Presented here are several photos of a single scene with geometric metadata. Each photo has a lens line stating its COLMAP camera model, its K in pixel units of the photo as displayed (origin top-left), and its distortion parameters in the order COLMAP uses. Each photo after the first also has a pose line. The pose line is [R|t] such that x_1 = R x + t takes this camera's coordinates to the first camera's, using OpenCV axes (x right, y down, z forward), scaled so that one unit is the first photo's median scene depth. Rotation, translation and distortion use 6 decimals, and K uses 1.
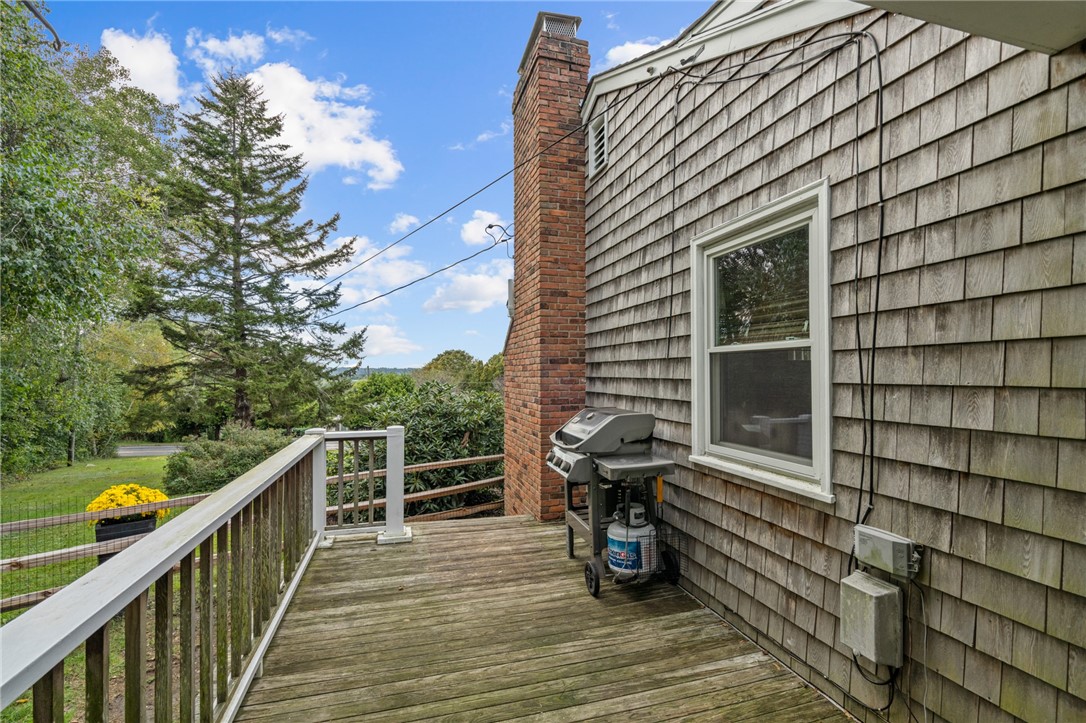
lens RADIAL K [[497.7, 0, 544.1], [0, 497.7, 363.9], [0, 0, 1]] dist [-0.004976, 0.001885]
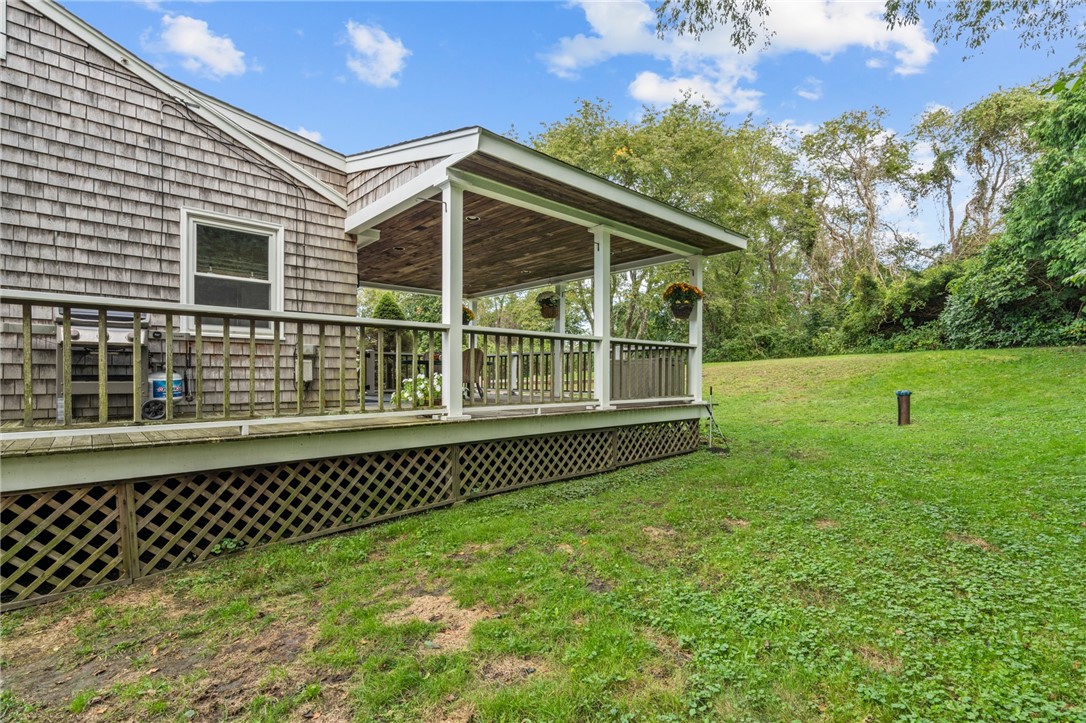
lens RADIAL K [[497.7, 0, 536.6], [0, 497.7, 368.4], [0, 0, 1]] dist [-0.004976, 0.001885]
pose [[-0.454817, 0.005615, 0.890567, -2.508044], [-0.019810, 0.999669, -0.016420, 0.438335], [-0.890365, -0.025110, -0.454555, 0.949078]]
